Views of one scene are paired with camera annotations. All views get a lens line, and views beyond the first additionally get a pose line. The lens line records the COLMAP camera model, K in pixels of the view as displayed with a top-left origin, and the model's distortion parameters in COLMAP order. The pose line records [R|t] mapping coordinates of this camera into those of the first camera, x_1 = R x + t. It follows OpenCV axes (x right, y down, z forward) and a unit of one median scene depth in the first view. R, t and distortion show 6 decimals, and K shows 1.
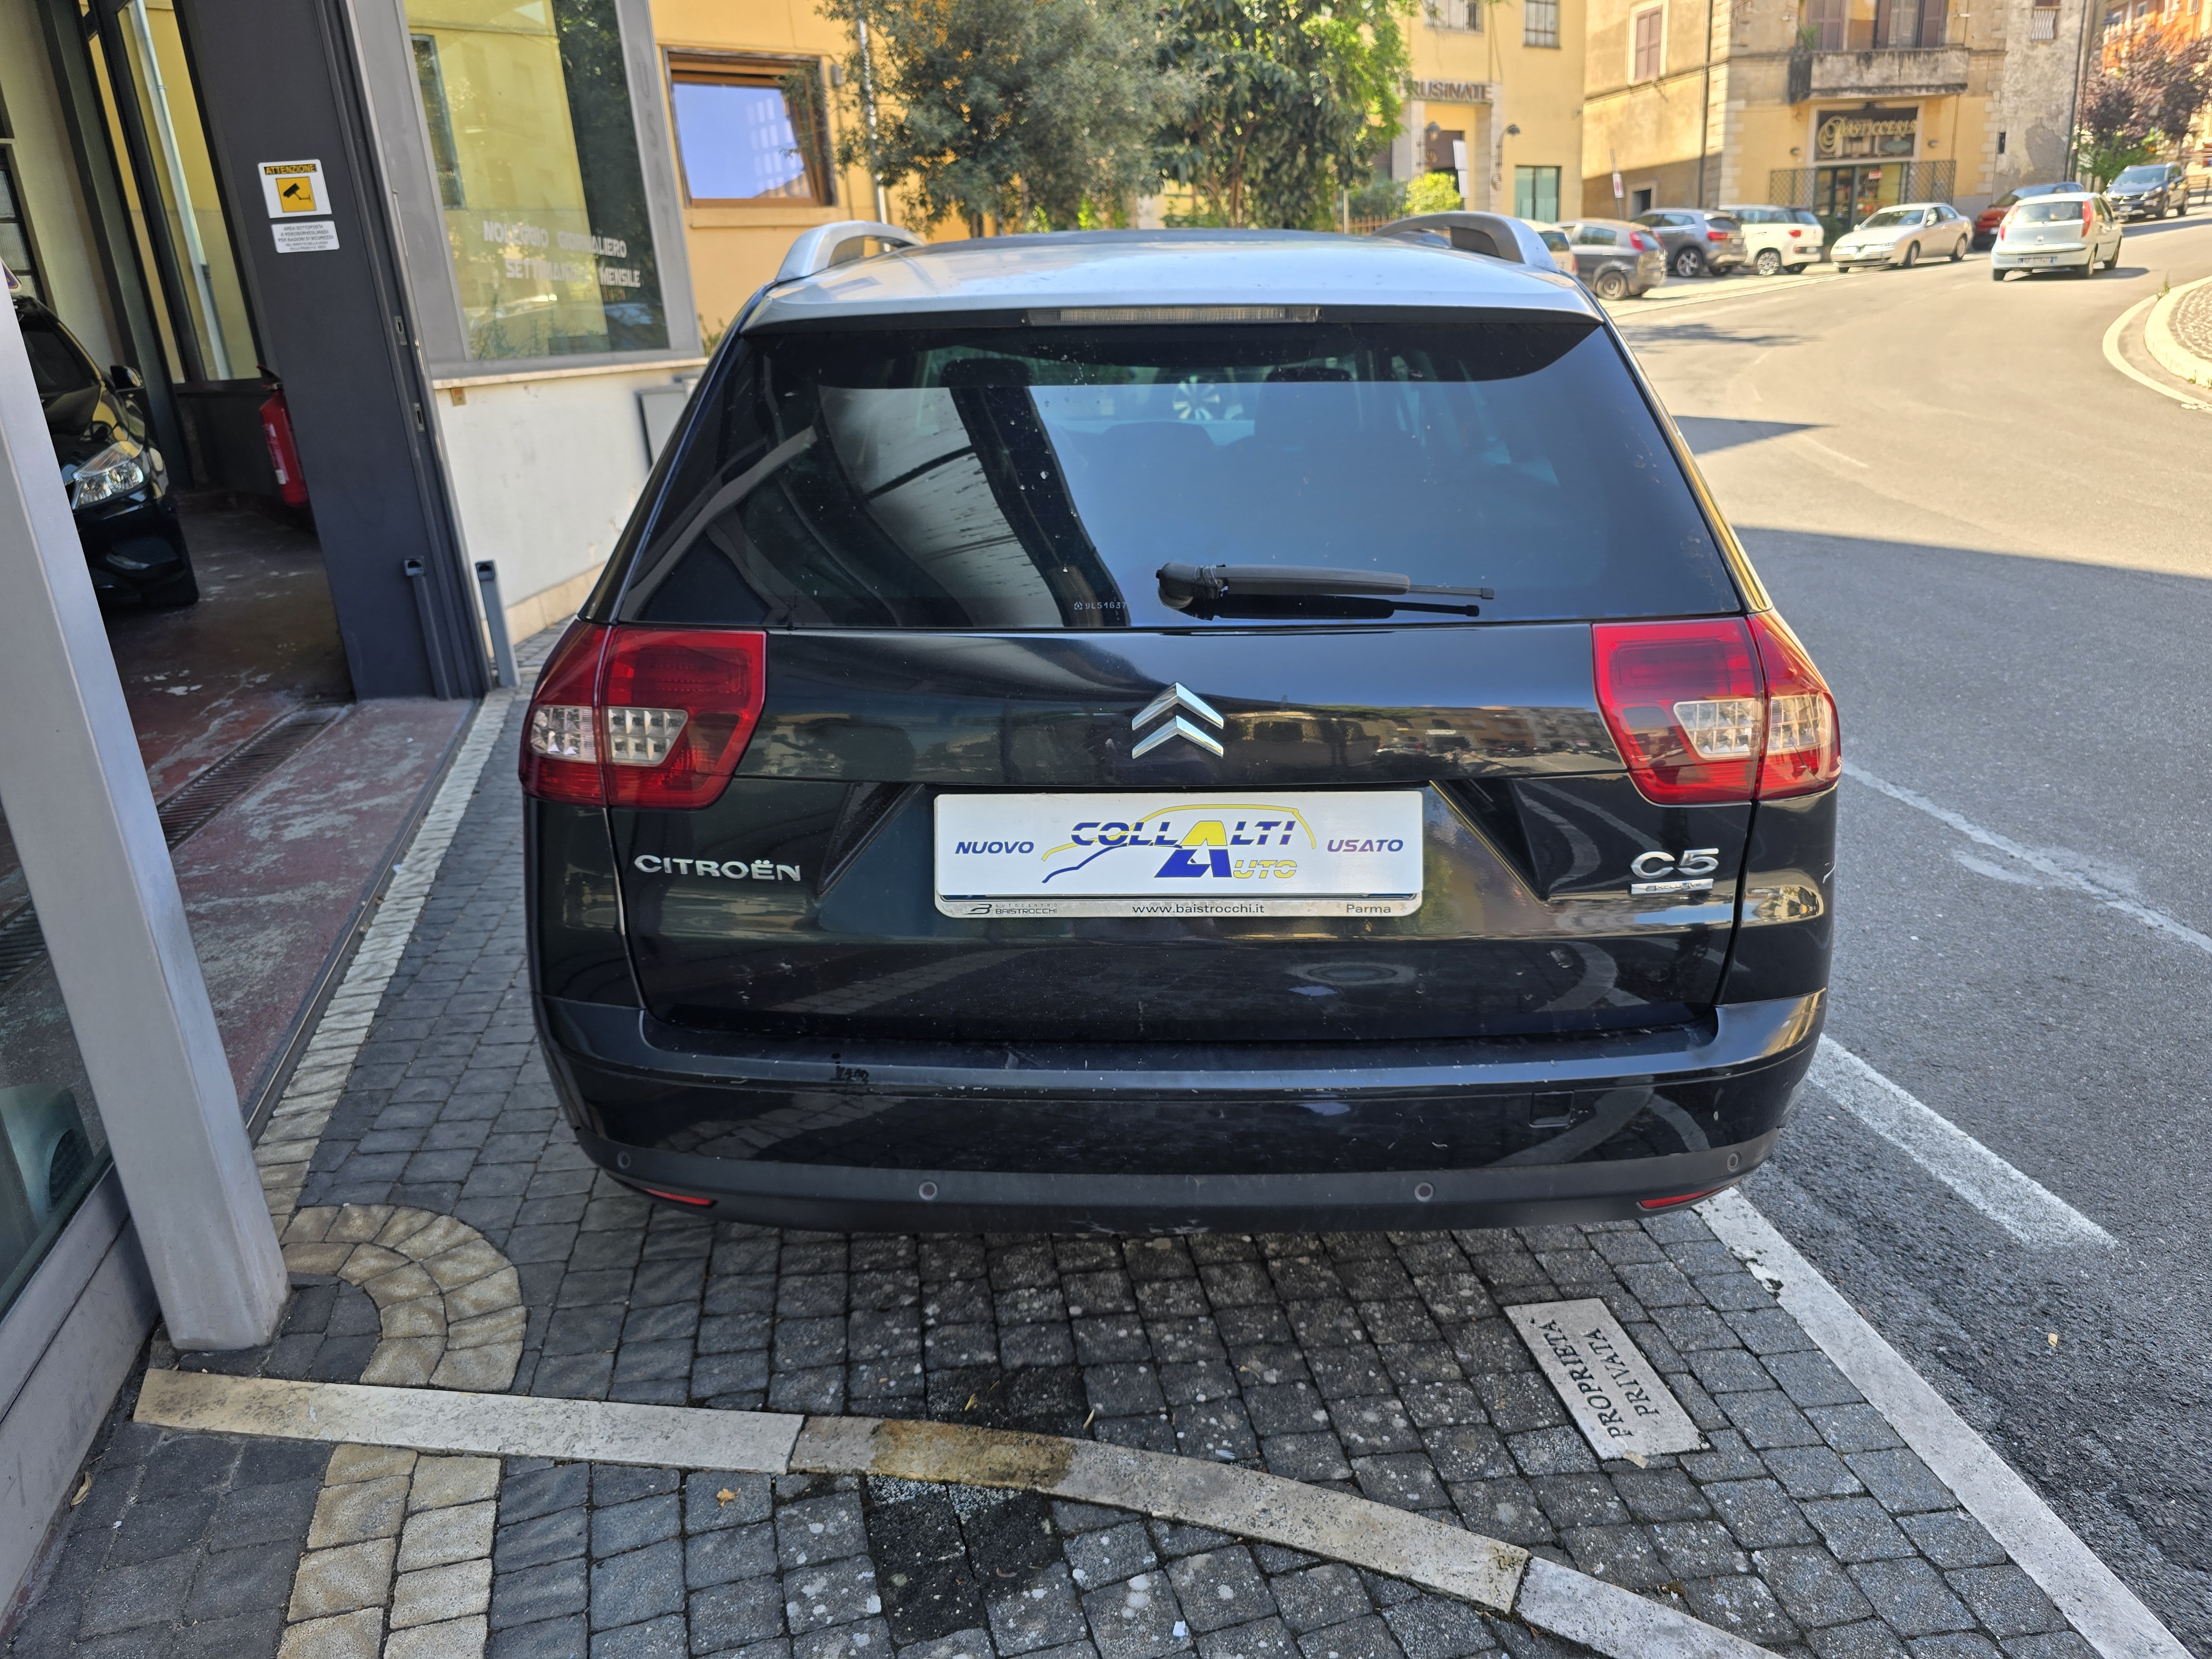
lens RADIAL K [[1498.9, 0, 1084.5], [0, 1498.9, 828.2], [0, 0, 1]] dist [0.040746, -0.036703]
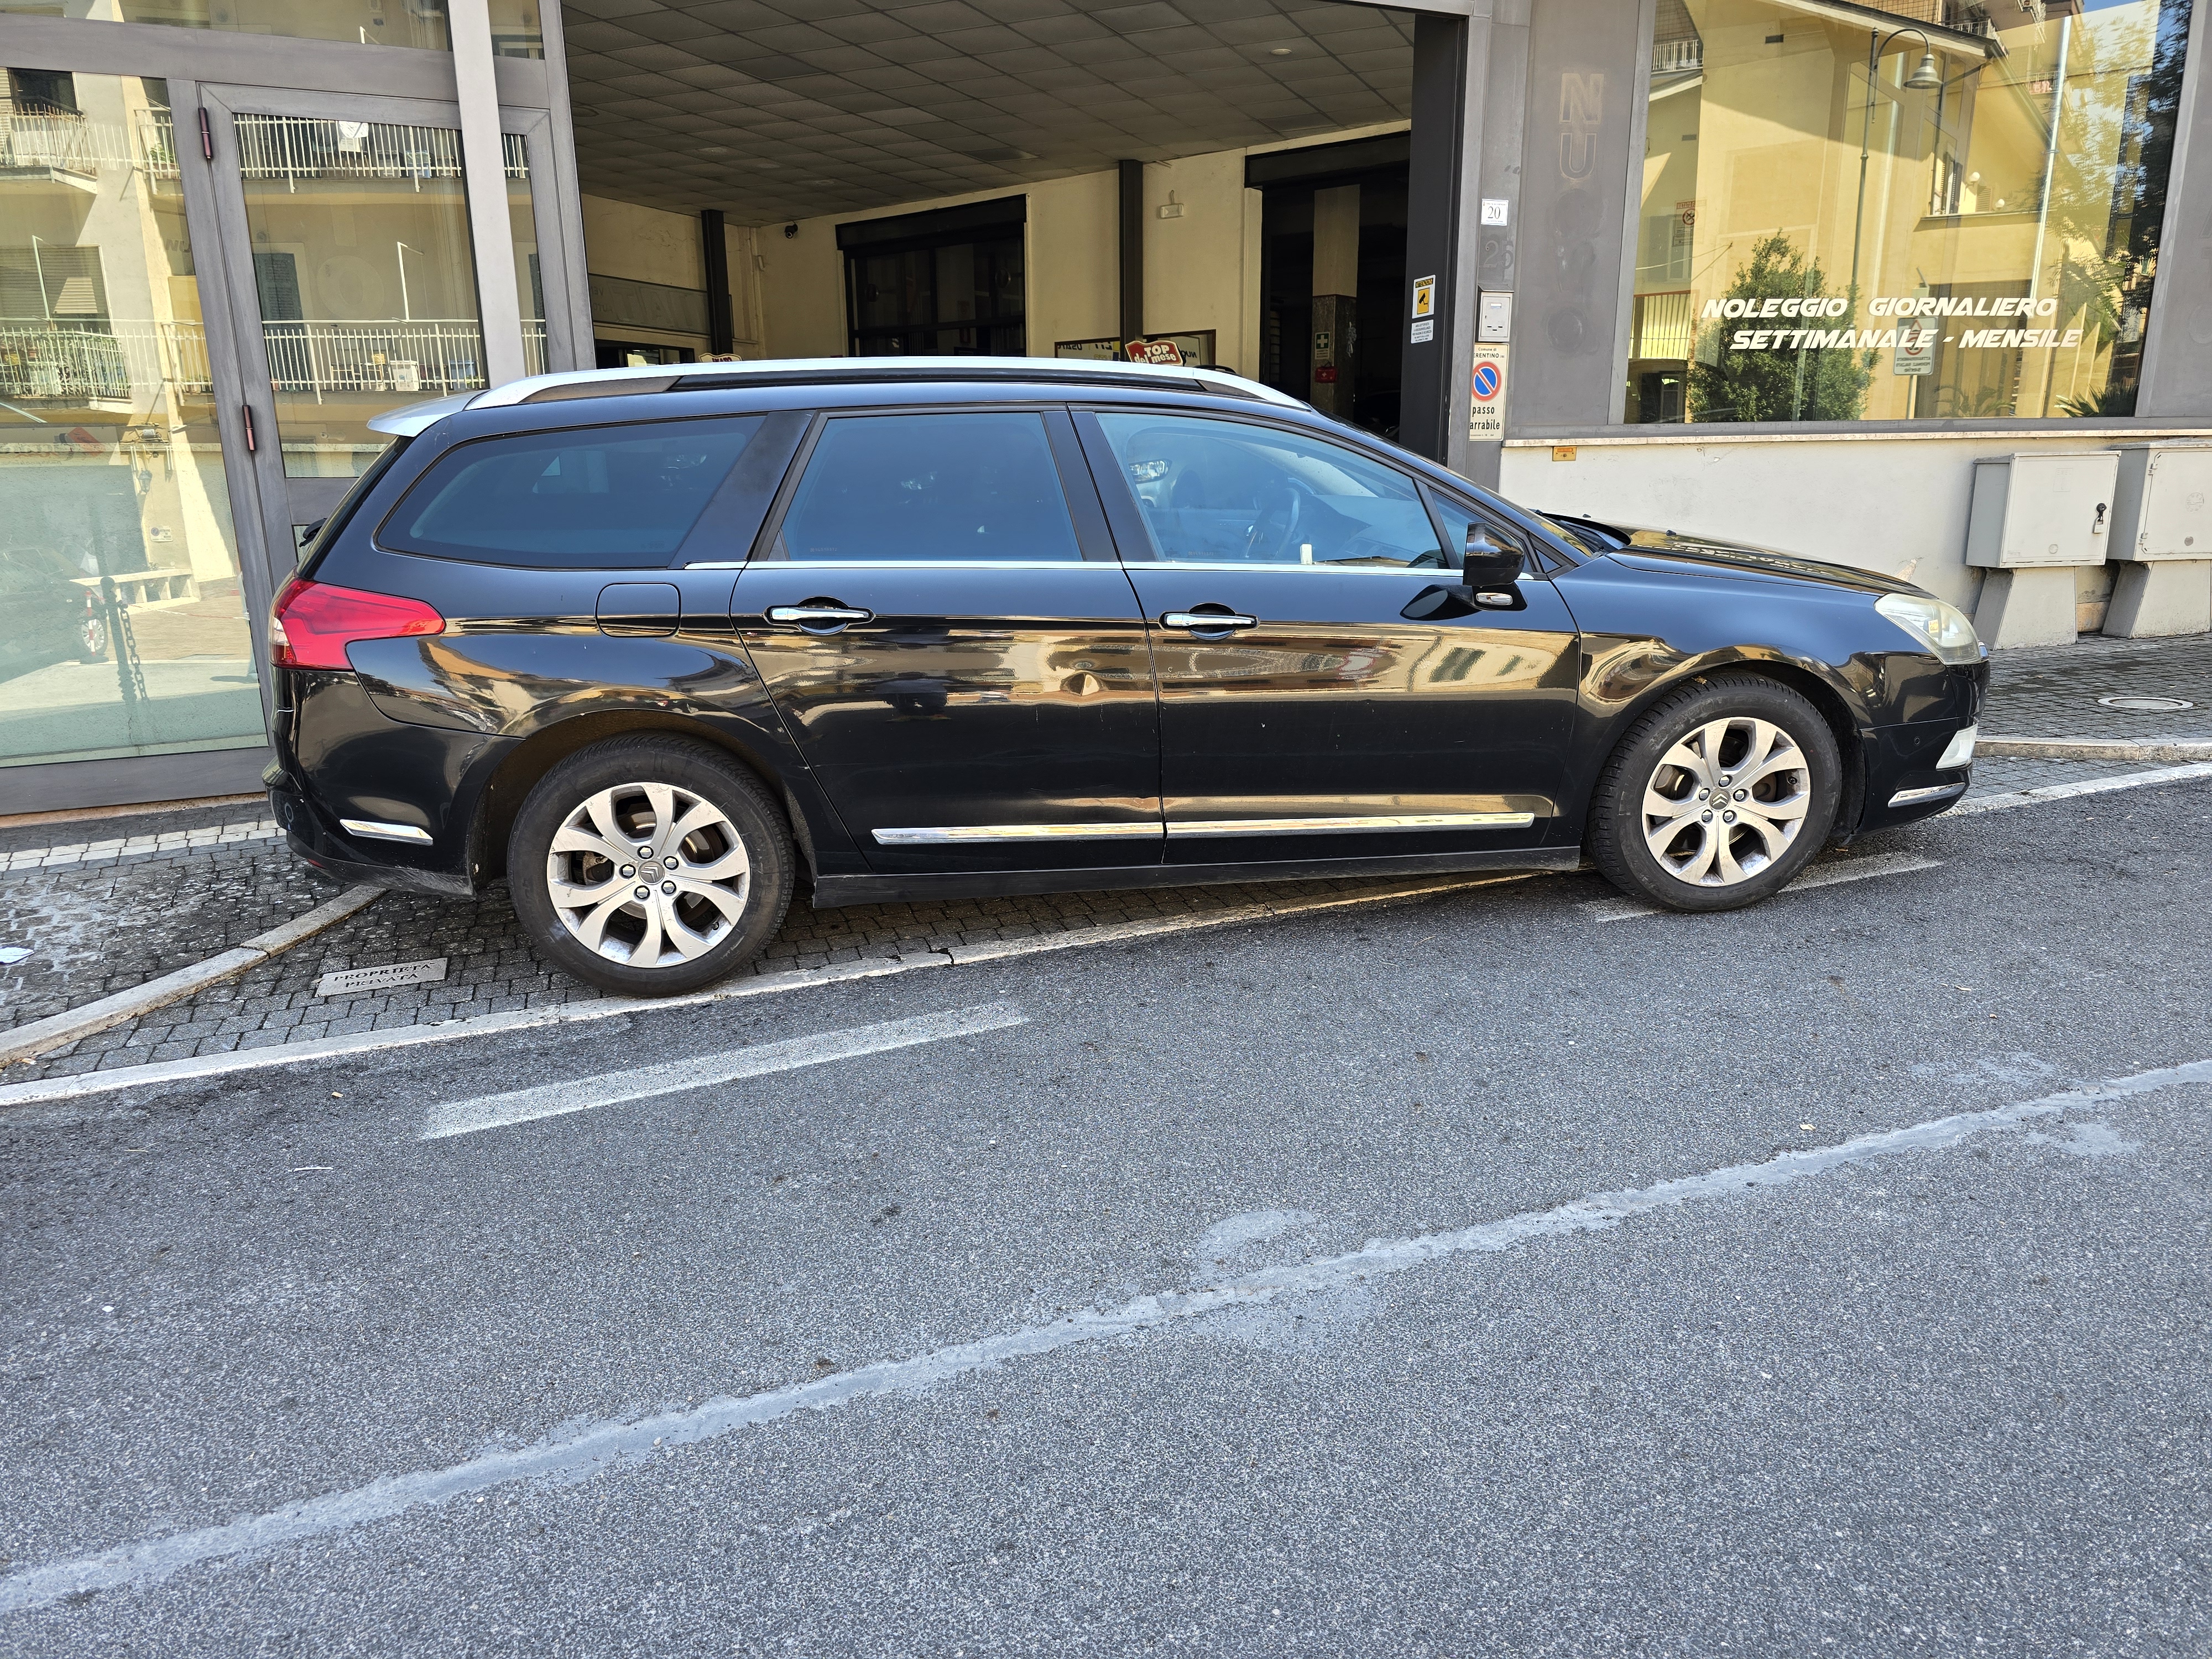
lens RADIAL K [[1472.1, 0, 1106.0], [0, 1472.1, 829.5], [0, 0, 1]] dist [0.069308, -0.073917]
pose [[0.175913, 0.303663, -0.936399, 2.321699], [-0.311776, 0.919451, 0.239596, -0.578130], [0.933729, 0.249799, 0.256418, 1.383717]]
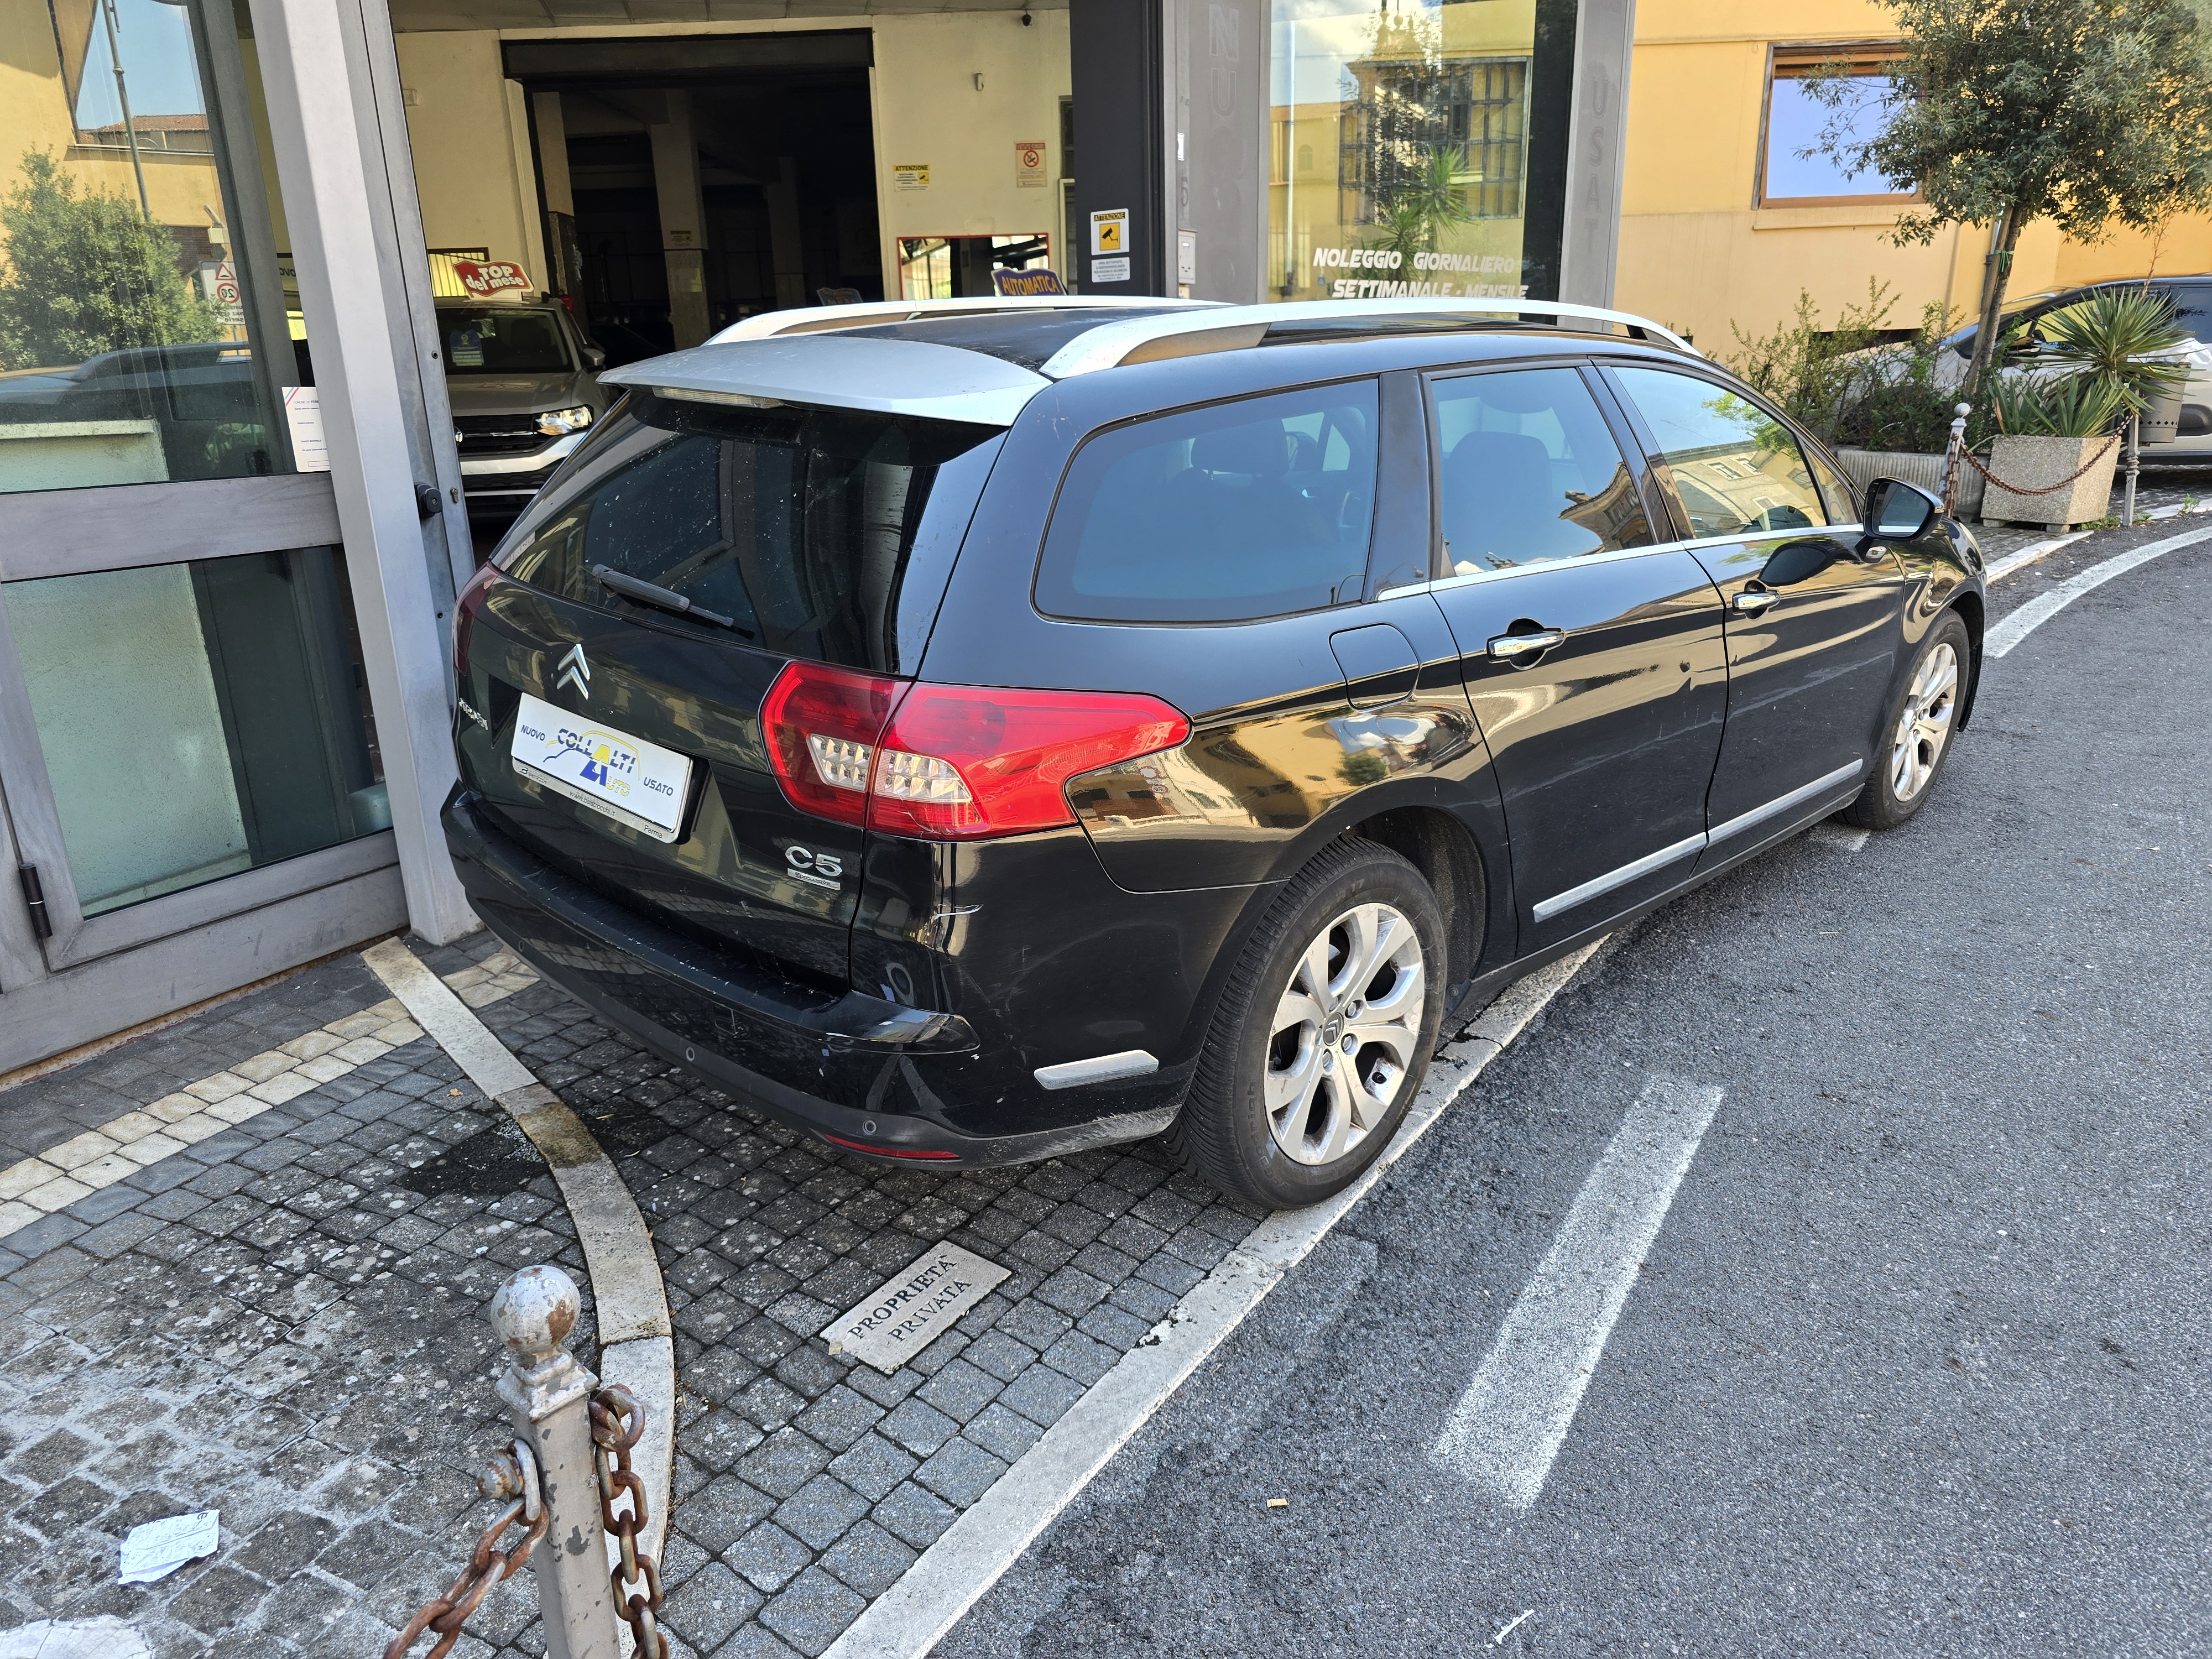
lens RADIAL K [[1498.9, 0, 1084.5], [0, 1498.9, 828.2], [0, 0, 1]] dist [0.040746, -0.036703]
pose [[0.719896, 0.250364, -0.647354, 1.156766], [-0.244245, 0.964401, 0.101367, -0.158272], [0.649688, 0.085140, 0.755418, 0.165221]]
